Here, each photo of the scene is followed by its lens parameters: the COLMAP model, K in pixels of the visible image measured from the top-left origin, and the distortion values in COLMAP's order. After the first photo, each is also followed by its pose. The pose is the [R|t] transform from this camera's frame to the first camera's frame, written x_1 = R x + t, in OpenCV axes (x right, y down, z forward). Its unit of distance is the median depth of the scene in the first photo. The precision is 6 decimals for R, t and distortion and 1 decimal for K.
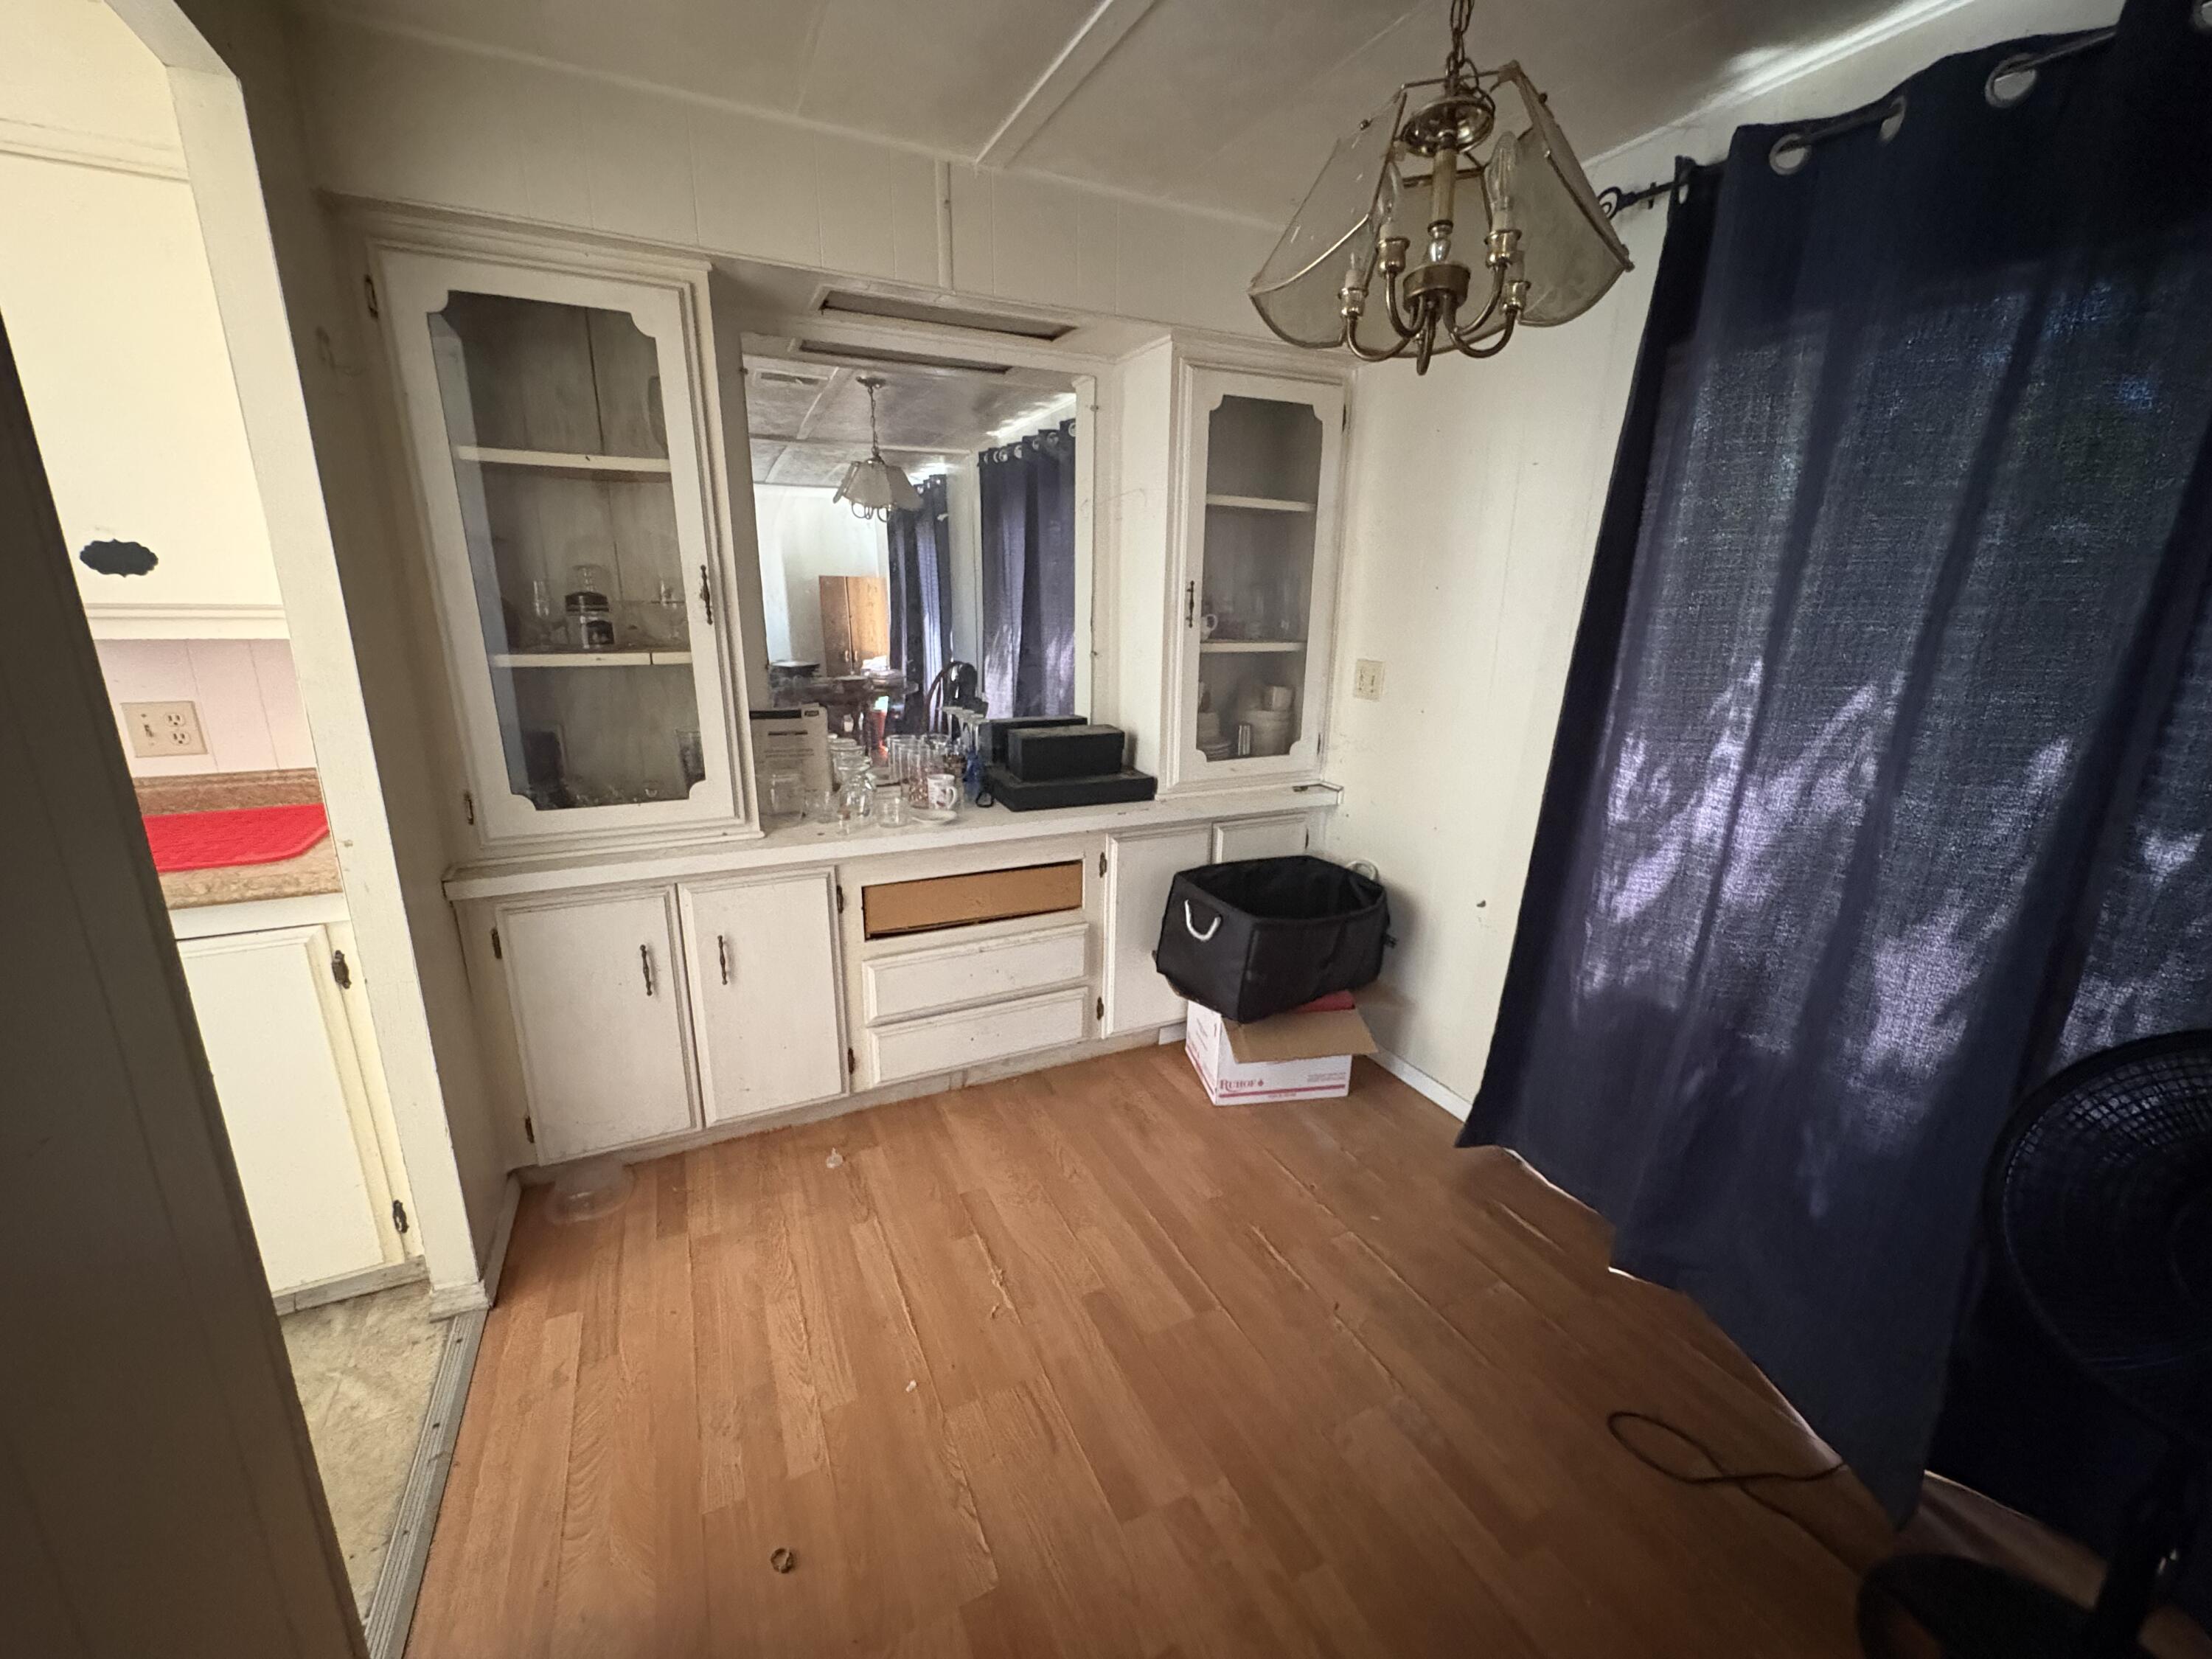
lens RADIAL K [[887.9, 0, 1115.9], [0, 887.9, 824.9], [0, 0, 1]] dist [0.001976, 0.000825]
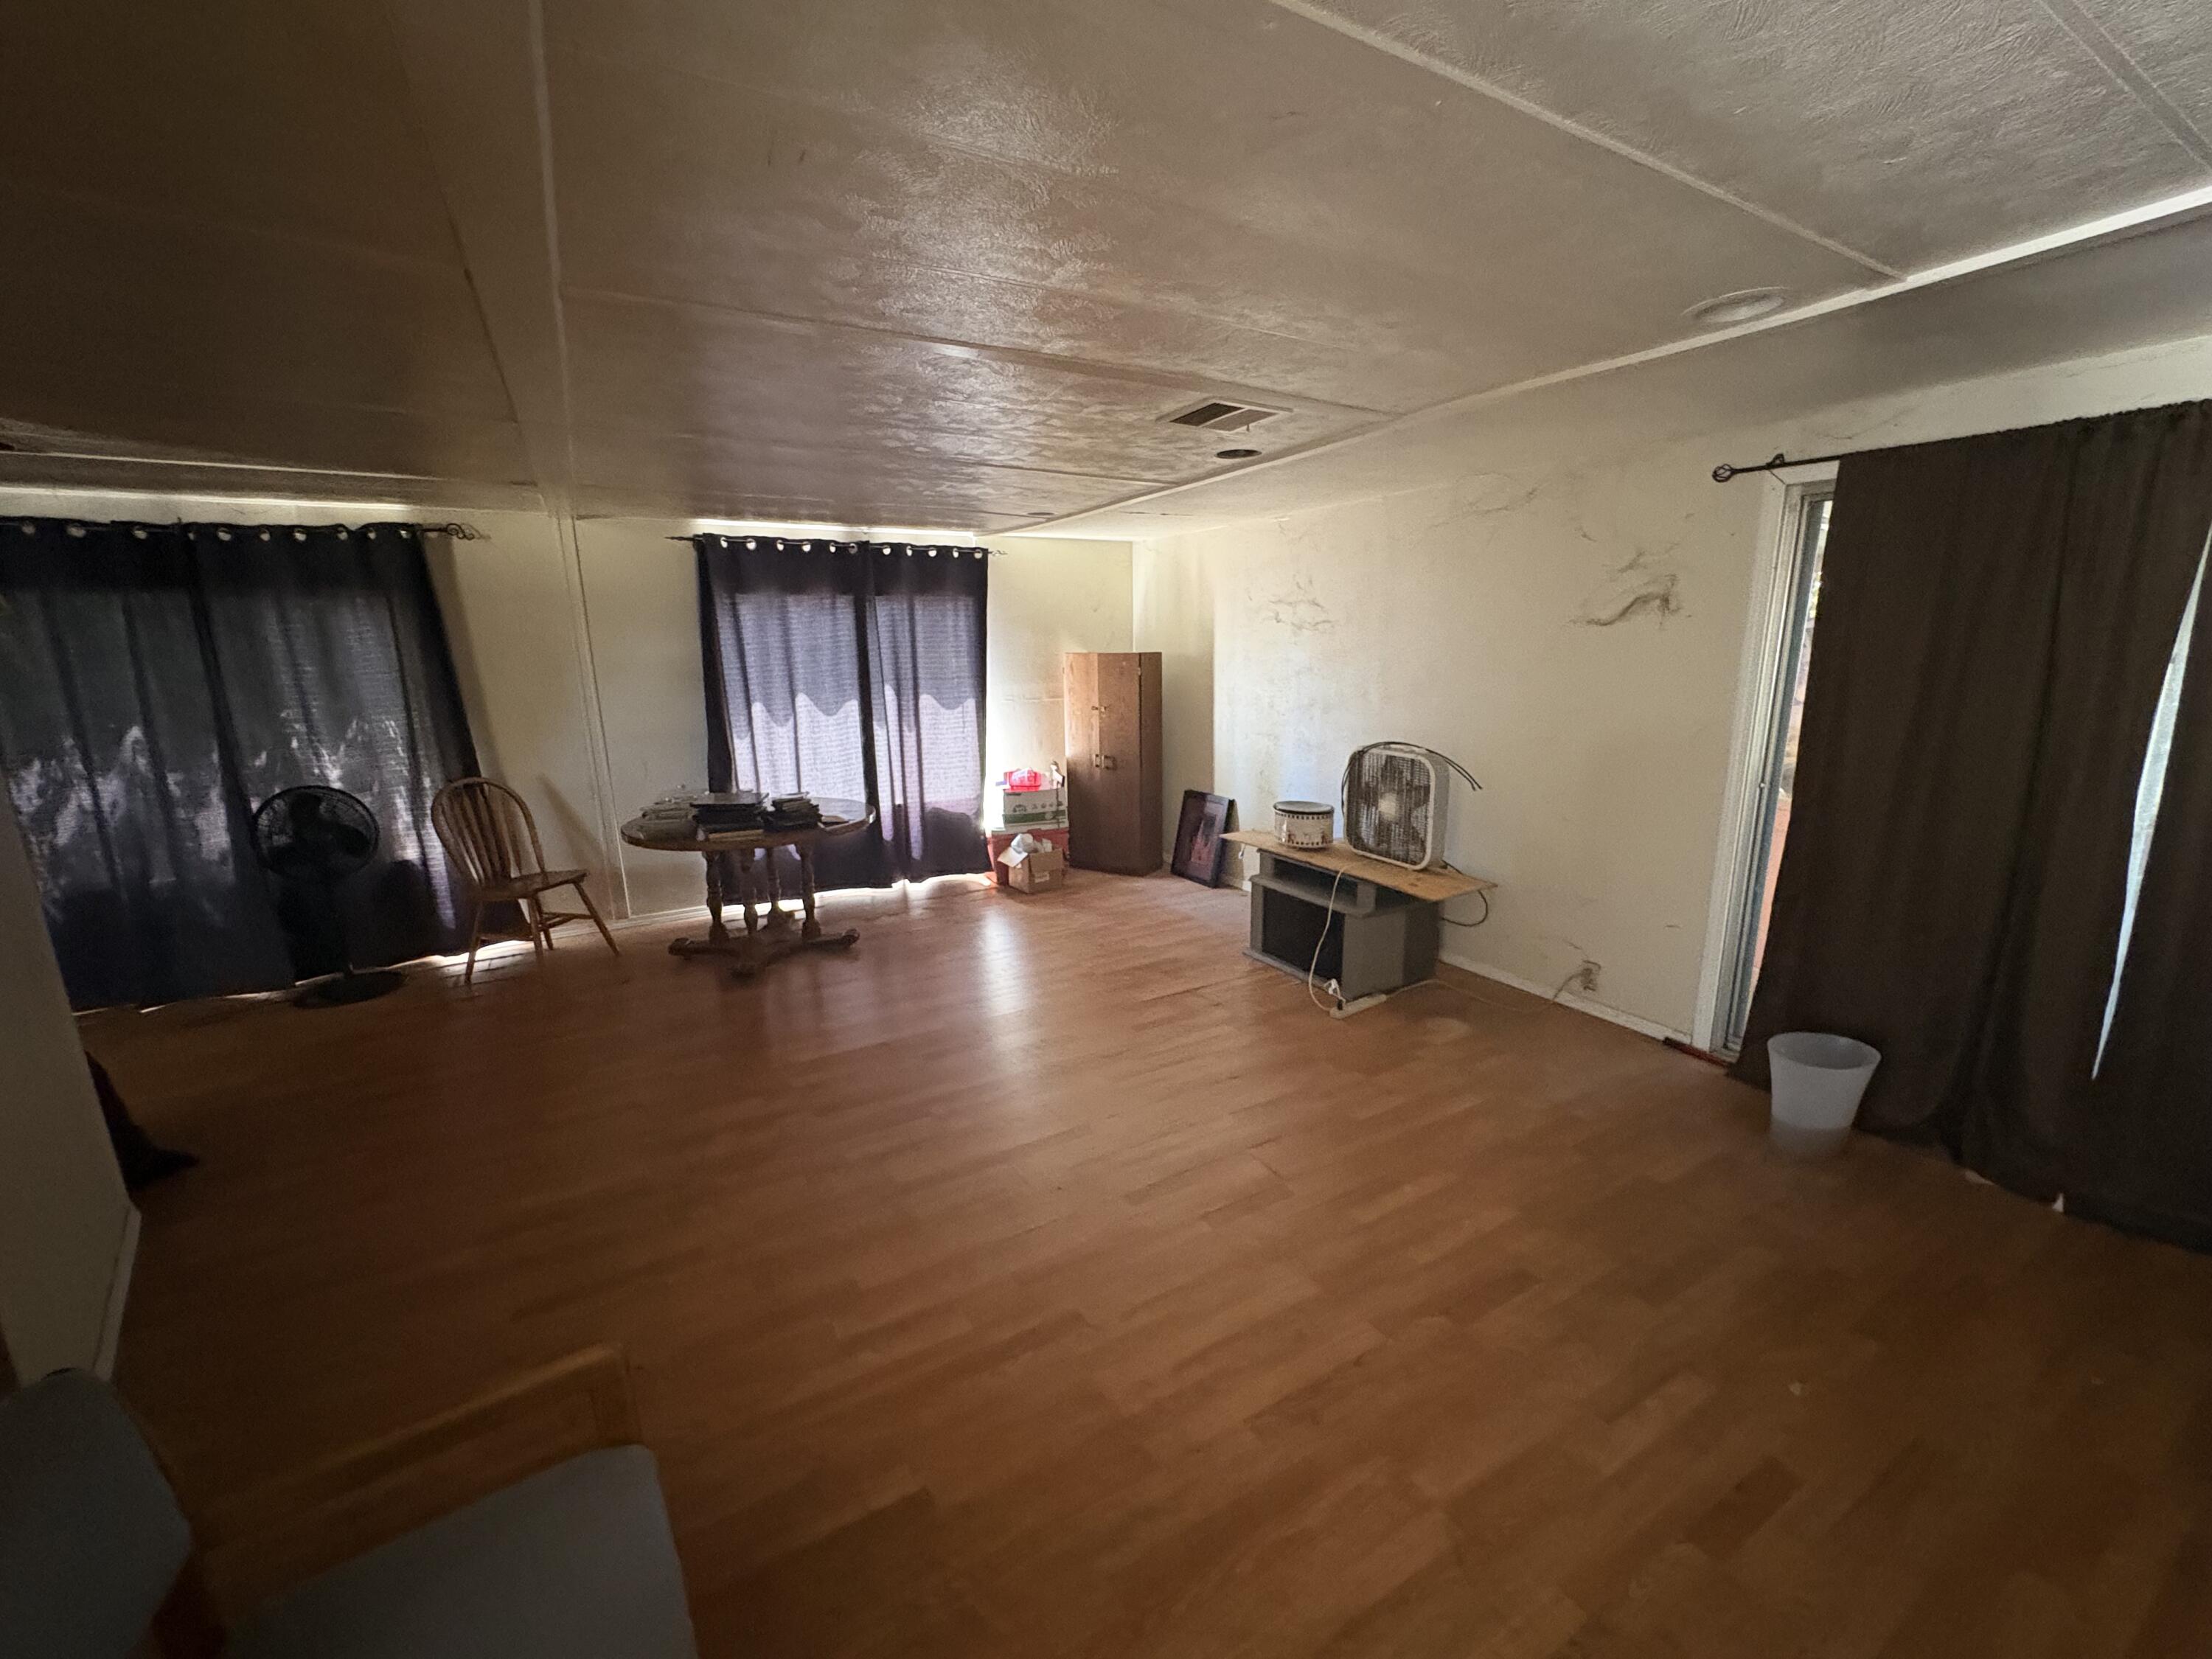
lens RADIAL K [[887.9, 0, 1115.3], [0, 887.9, 823.7], [0, 0, 1]] dist [0.001976, 0.000825]
pose [[-0.061931, -0.222488, 0.972966, -1.145162], [0.276591, 0.932832, 0.230916, 0.174983], [-0.958990, 0.283415, 0.003767, -1.007040]]
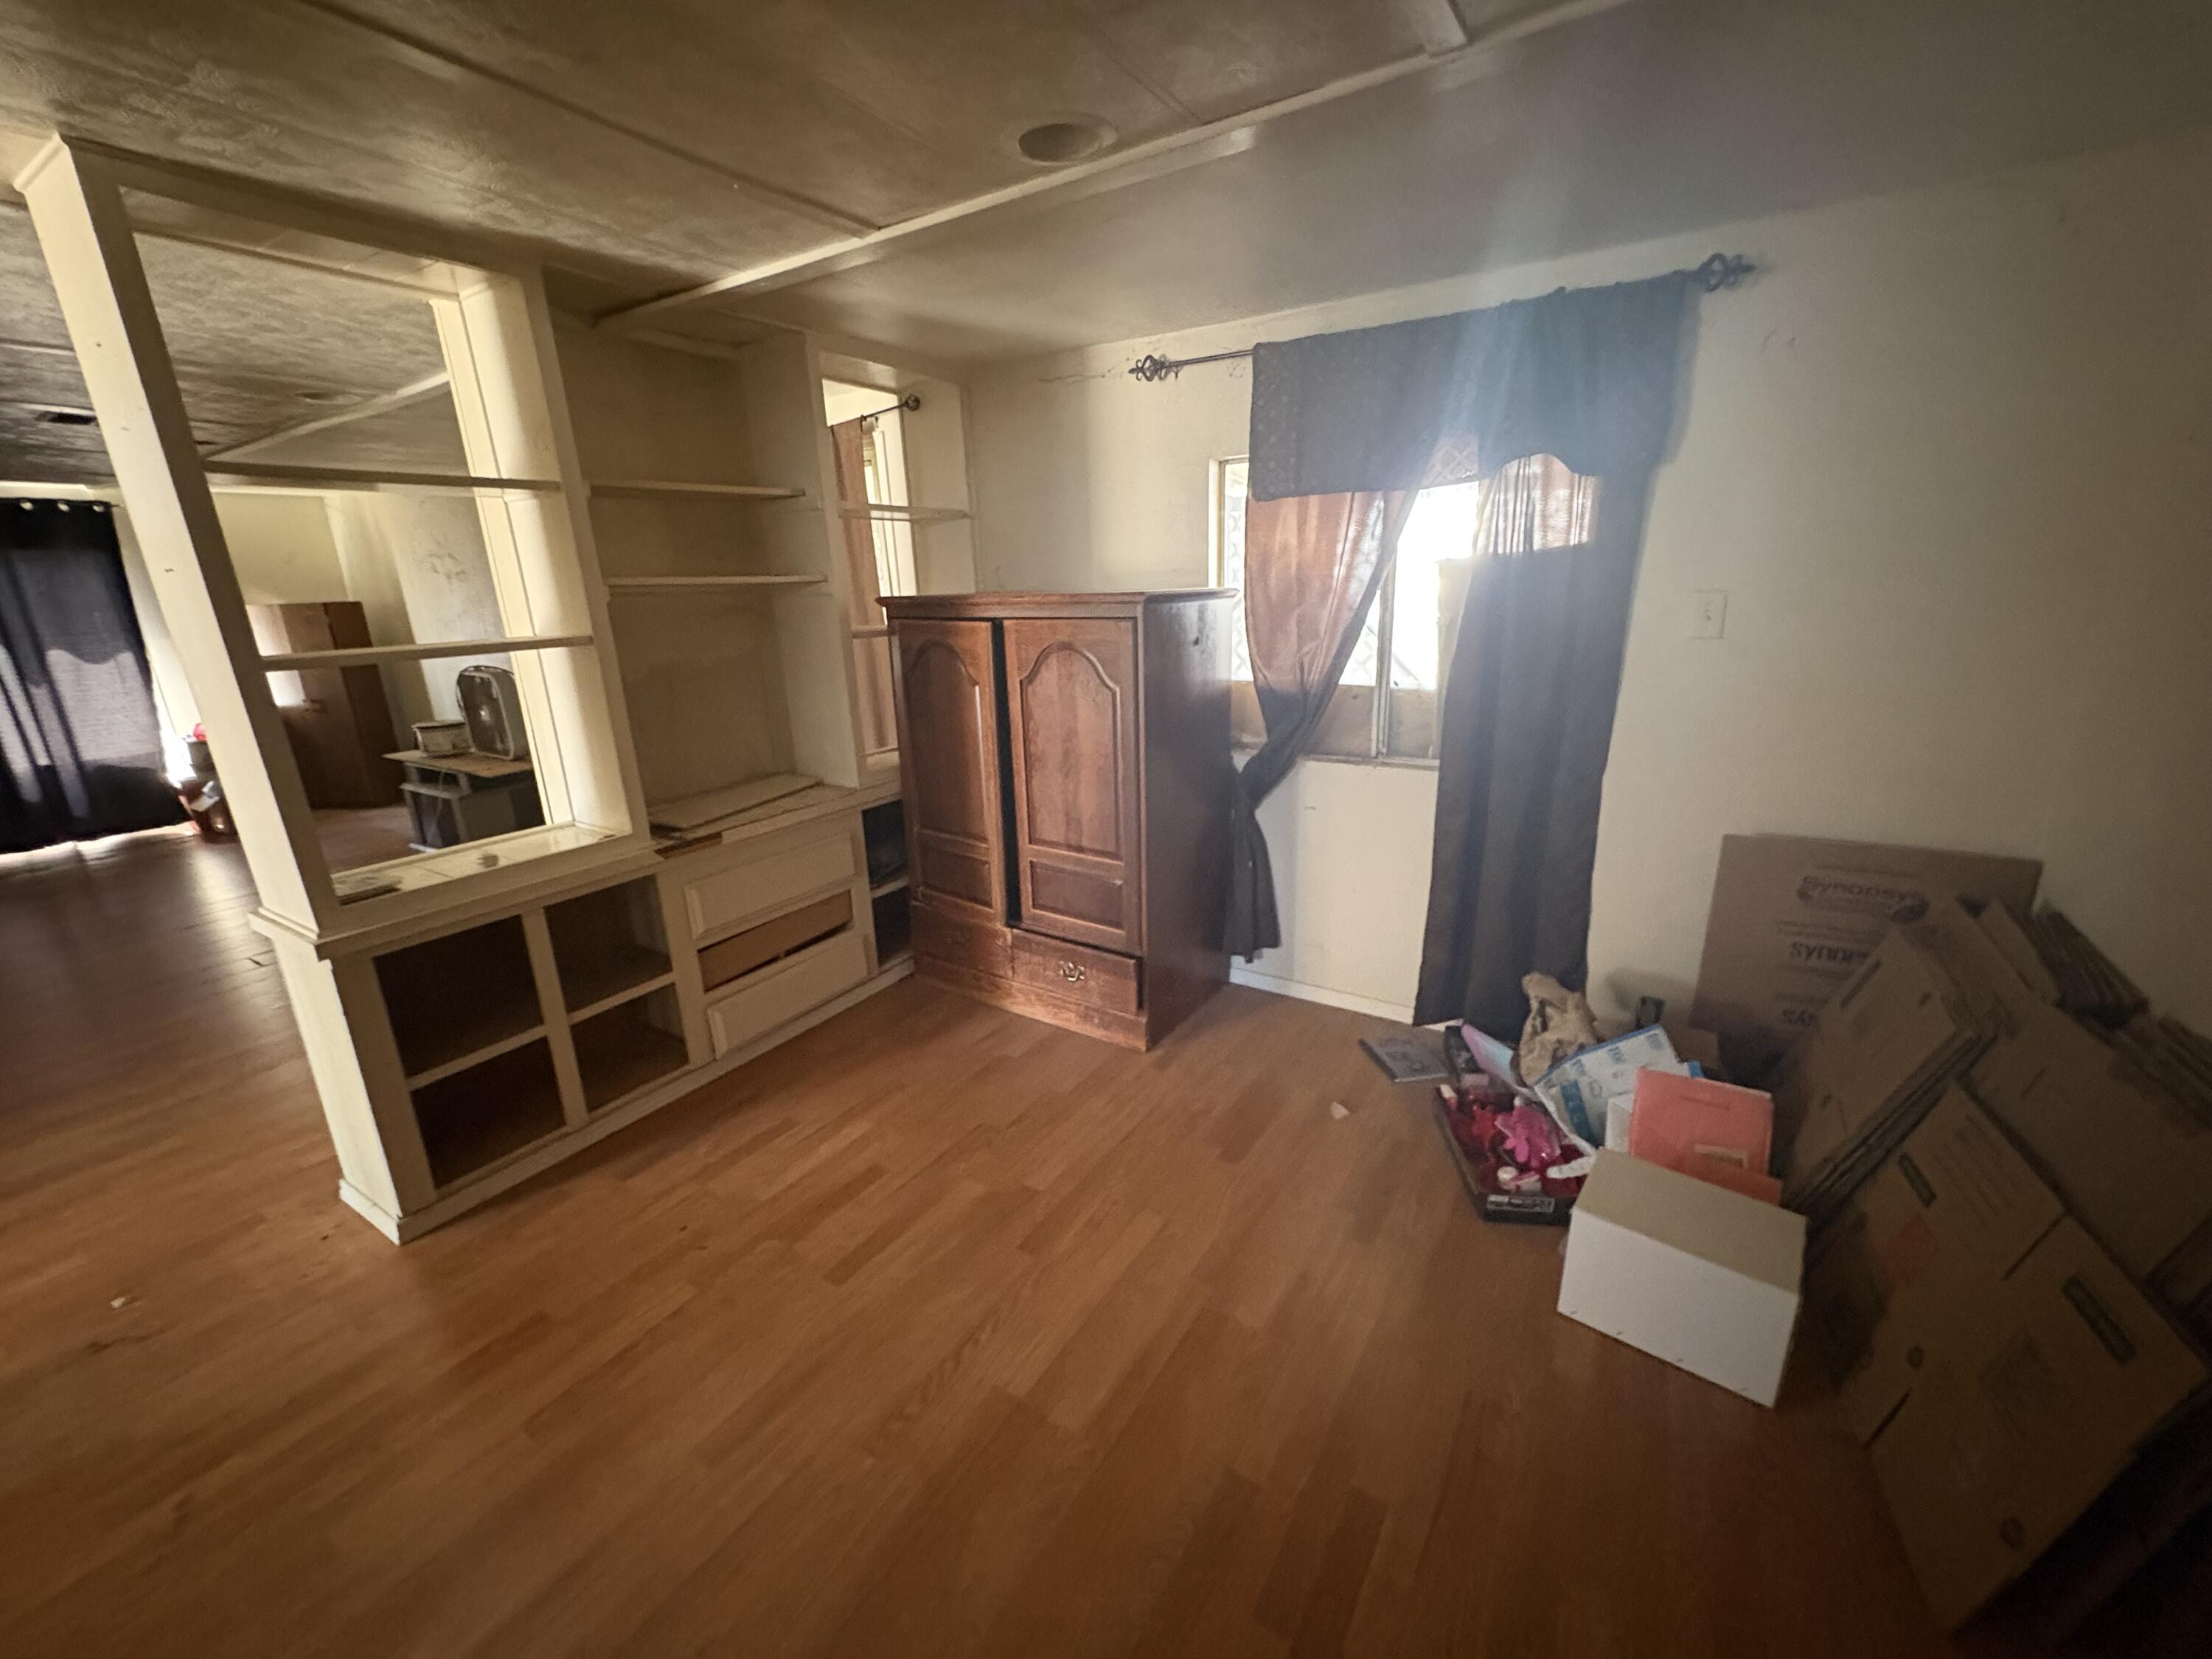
lens RADIAL K [[887.9, 0, 1102.2], [0, 887.9, 827.5], [0, 0, 1]] dist [0.001976, 0.000825]
pose [[-0.504534, -0.242396, 0.828668, -2.148053], [0.250436, 0.877433, 0.409138, 0.387073], [-0.826273, 0.413952, -0.381990, -1.764770]]
